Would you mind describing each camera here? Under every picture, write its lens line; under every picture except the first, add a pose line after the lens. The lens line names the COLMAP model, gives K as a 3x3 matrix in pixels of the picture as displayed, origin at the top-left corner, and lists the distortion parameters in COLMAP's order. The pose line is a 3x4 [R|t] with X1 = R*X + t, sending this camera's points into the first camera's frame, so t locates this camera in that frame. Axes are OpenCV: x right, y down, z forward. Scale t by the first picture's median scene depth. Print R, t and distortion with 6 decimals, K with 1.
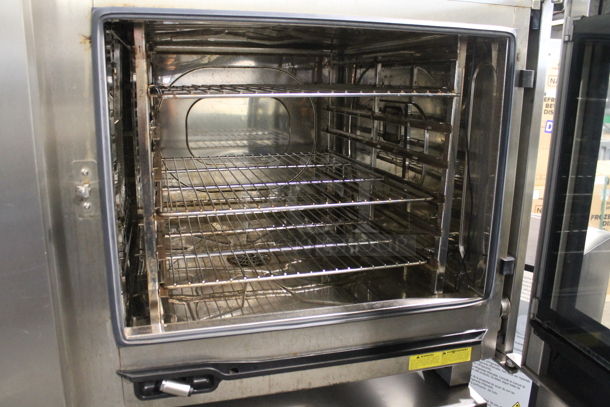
lens RADIAL K [[505.6, 0, 305.0], [0, 505.6, 203.5], [0, 0, 1]] dist [-0.097582, 0.003477]
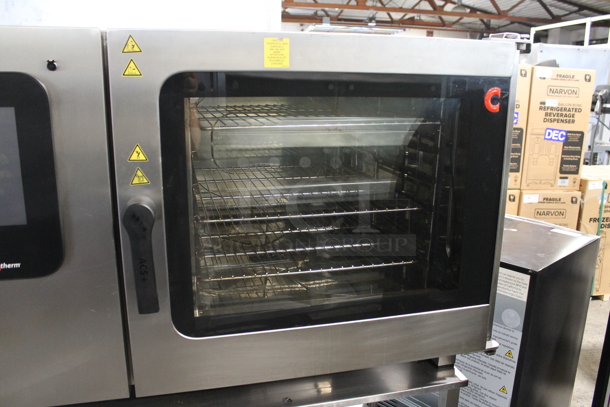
lens RADIAL K [[505.6, 0, 305.0], [0, 505.6, 203.5], [0, 0, 1]] dist [-0.097582, 0.003477]
pose [[0.999671, 0.003908, -0.025339, 0.002966], [-0.003862, 0.999991, 0.001865, -0.018285], [0.025346, -0.001767, 0.999677, -0.168406]]
